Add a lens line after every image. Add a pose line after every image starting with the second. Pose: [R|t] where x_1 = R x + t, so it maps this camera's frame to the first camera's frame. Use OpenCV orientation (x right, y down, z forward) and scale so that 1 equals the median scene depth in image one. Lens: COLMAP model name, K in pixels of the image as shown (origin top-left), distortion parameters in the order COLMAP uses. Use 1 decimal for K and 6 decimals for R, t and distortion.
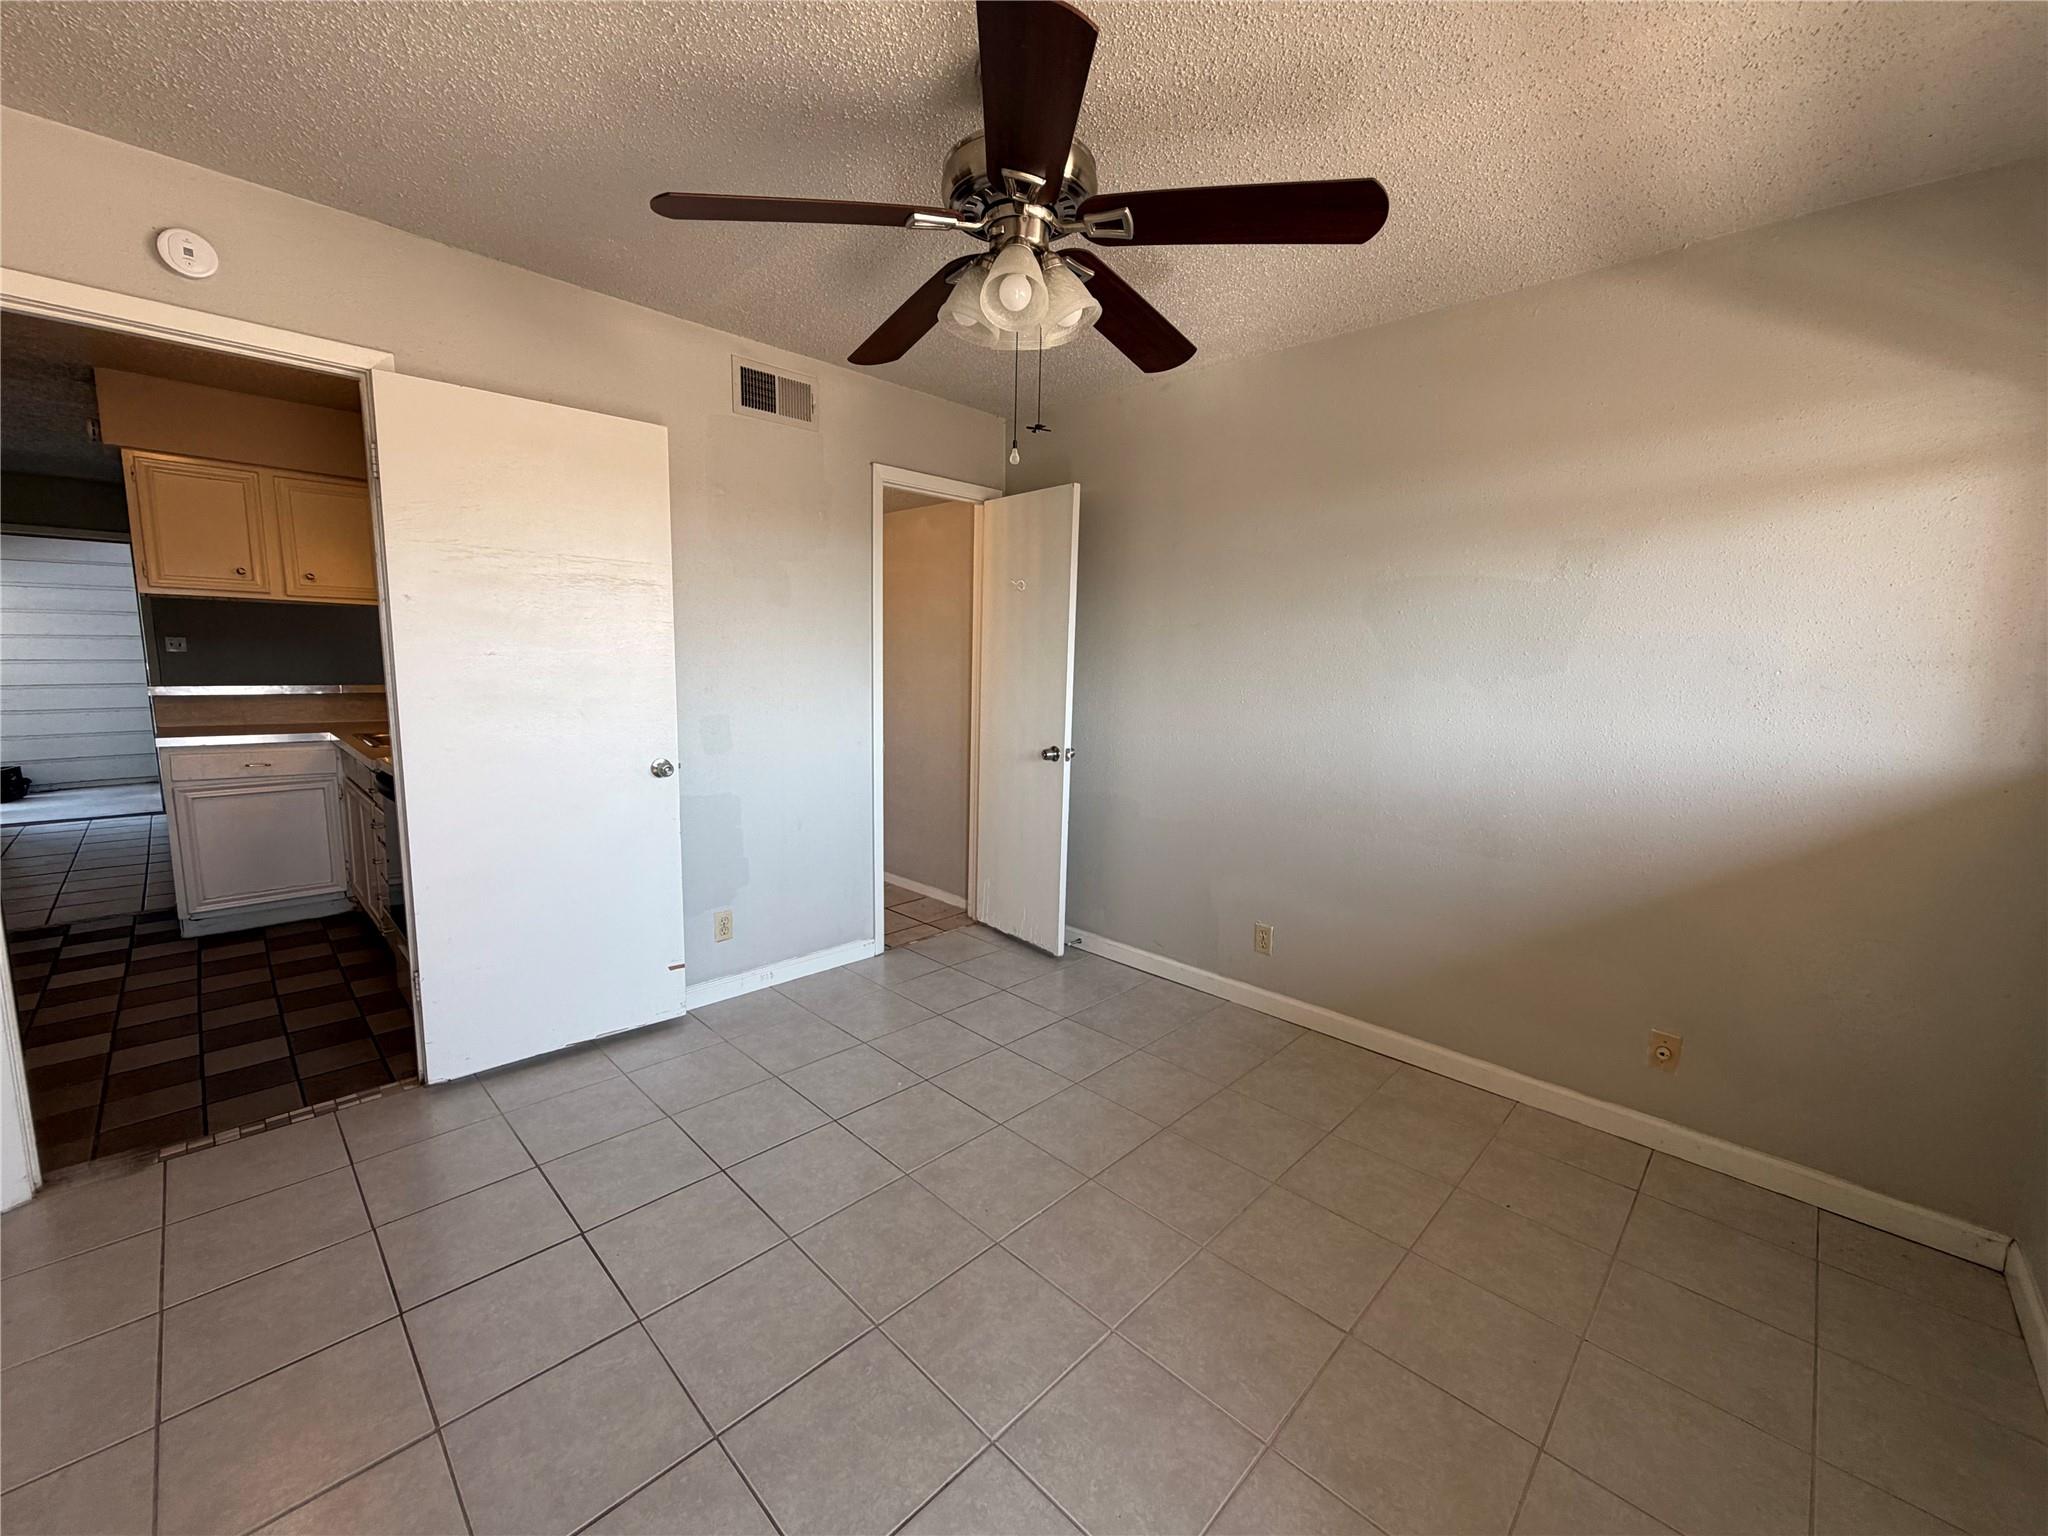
lens RADIAL K [[815.4, 0, 1019.1], [0, 815.4, 767.0], [0, 0, 1]] dist [-0.000085, -0.000426]
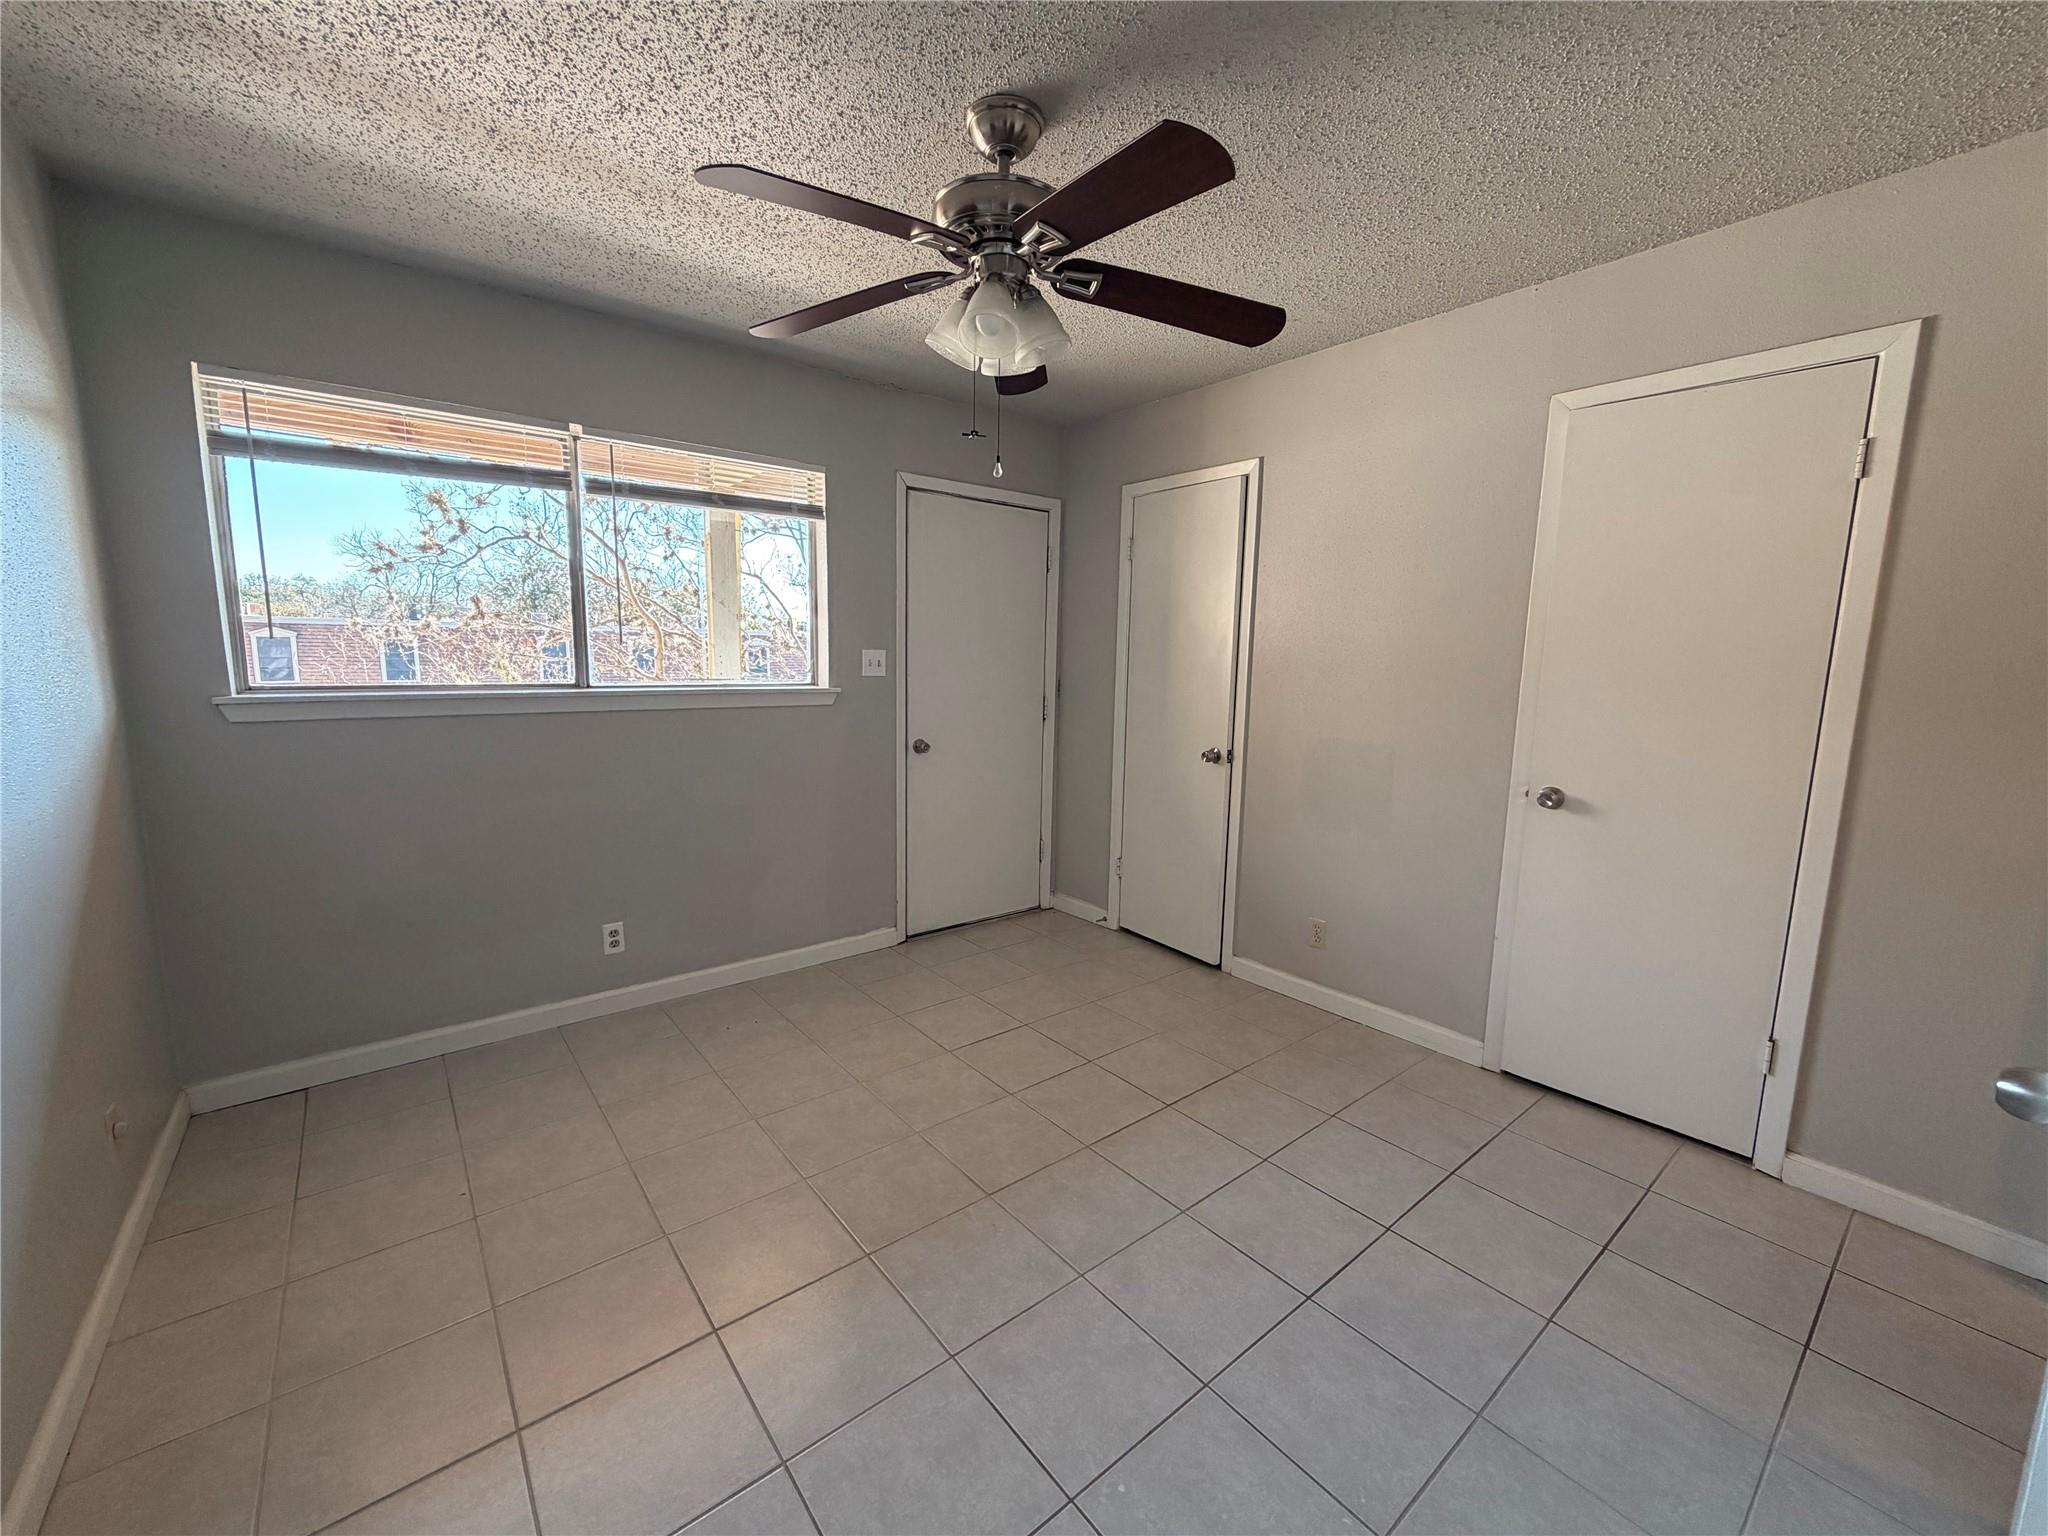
lens RADIAL K [[815.4, 0, 1006.0], [0, 815.4, 772.9], [0, 0, 1]] dist [-0.000085, -0.000426]
pose [[-0.991265, -0.056102, 0.119354, -0.100781], [-0.020157, 0.958823, 0.283288, -0.178238], [-0.130332, 0.278408, -0.951579, 1.288499]]
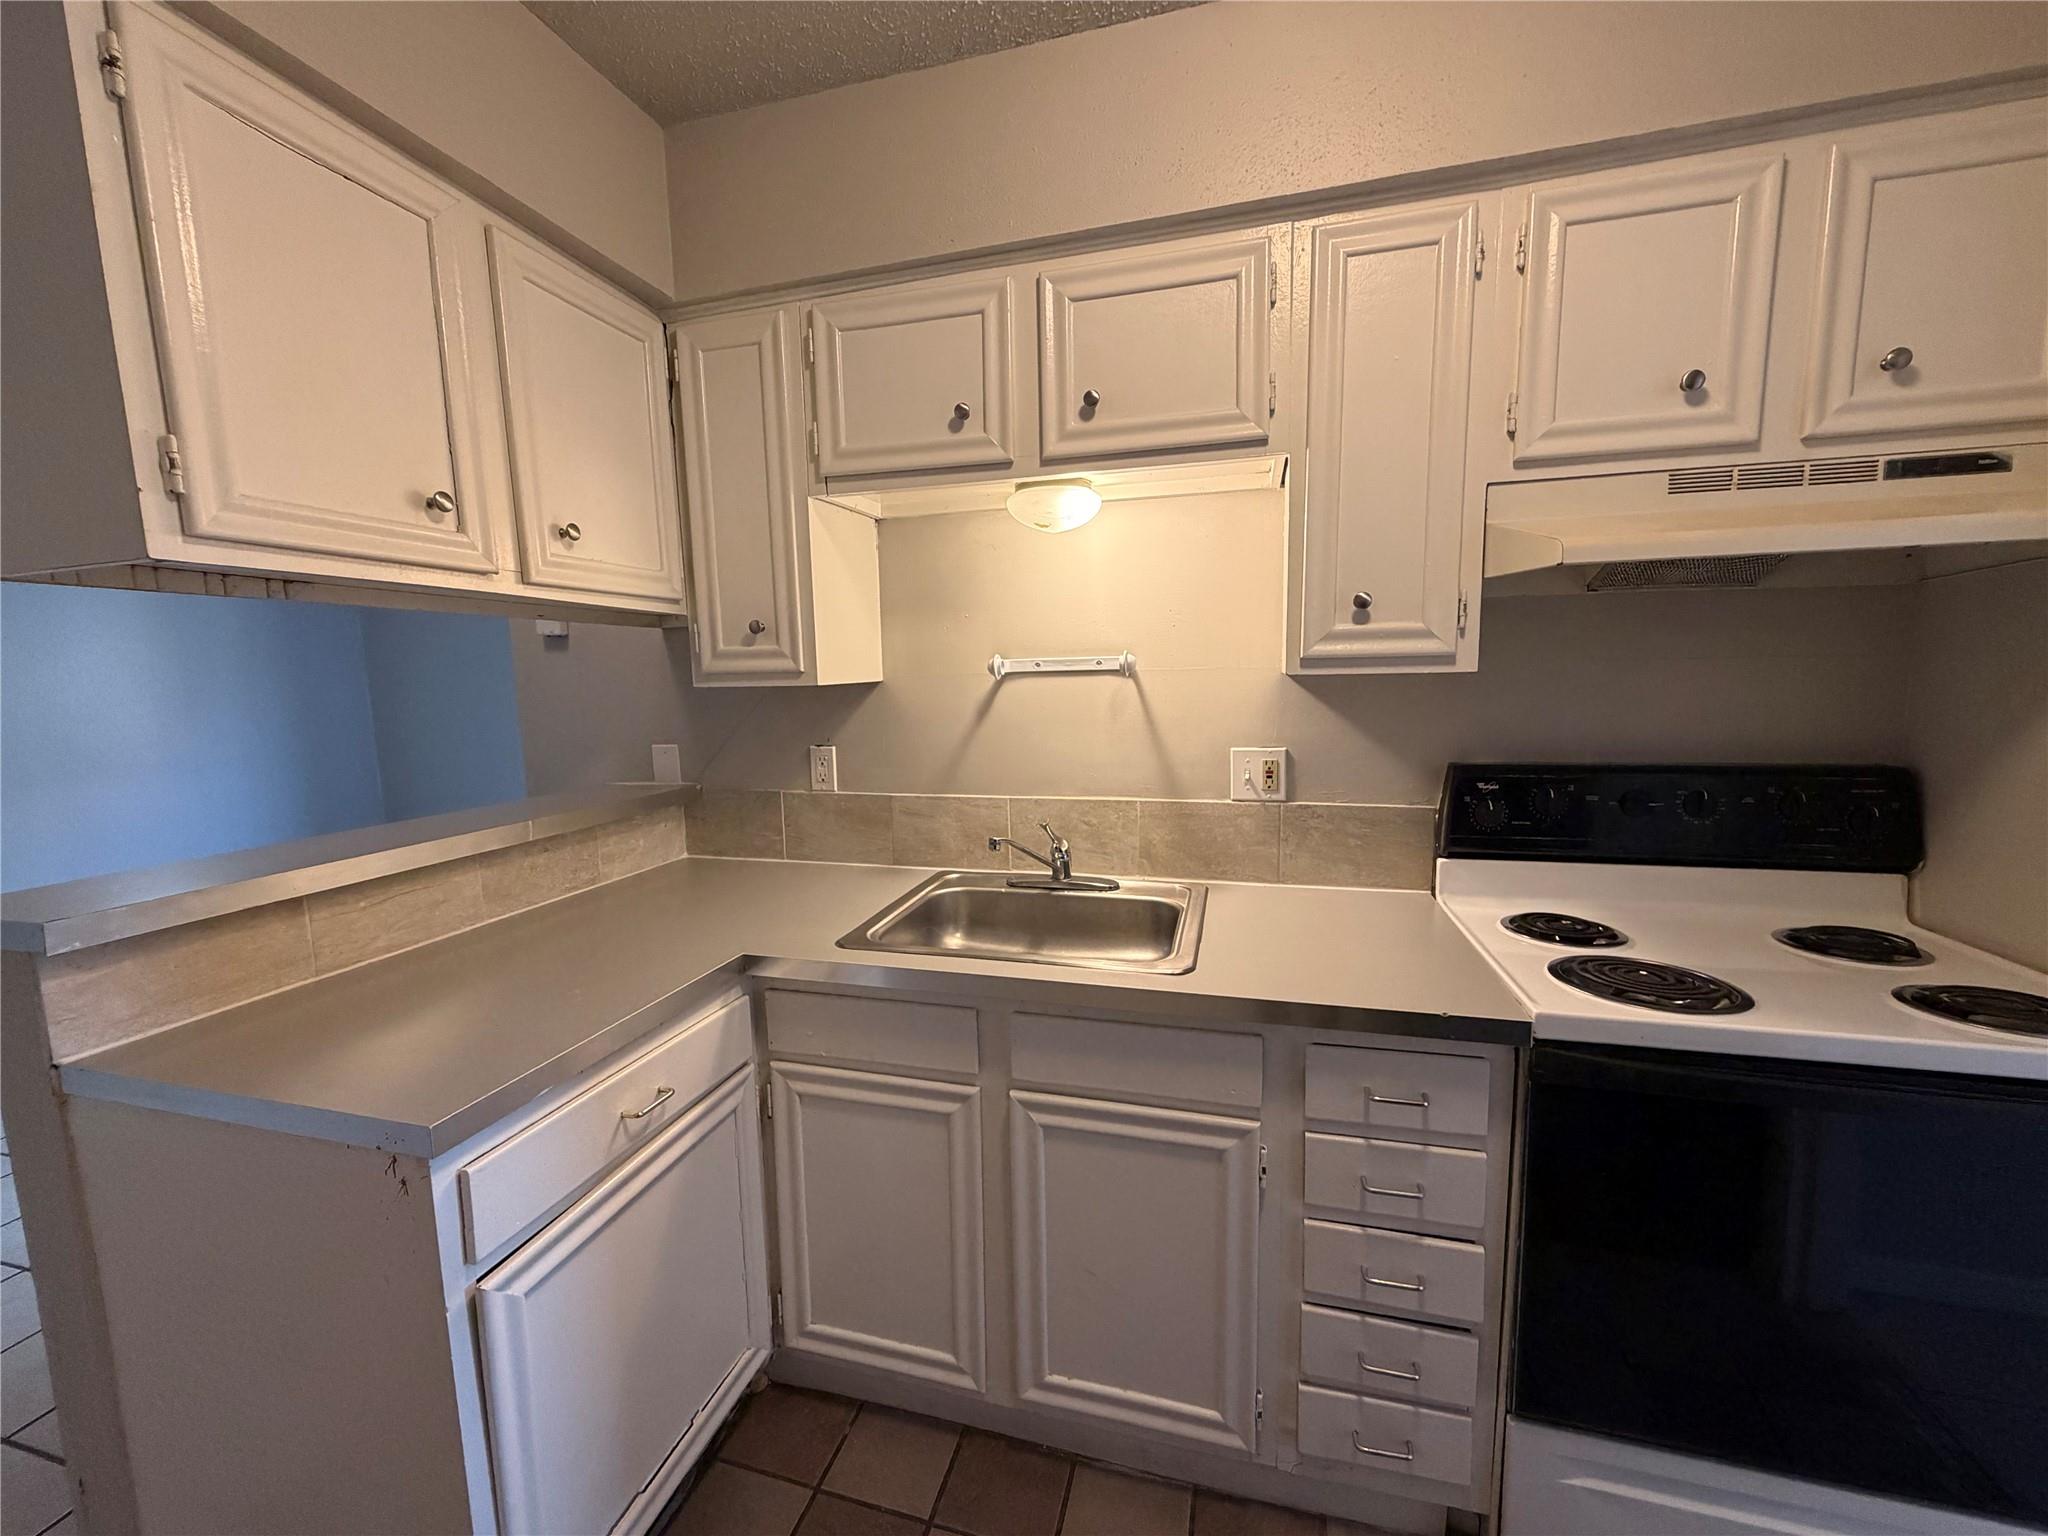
lens RADIAL K [[815.4, 0, 1018.9], [0, 815.4, 768.6], [0, 0, 1]] dist [-0.000085, -0.000426]
pose [[0.874848, -0.097616, 0.474460, -1.269195], [0.106469, 0.994282, 0.008248, -0.161693], [-0.472552, 0.043299, 0.880238, 0.861844]]
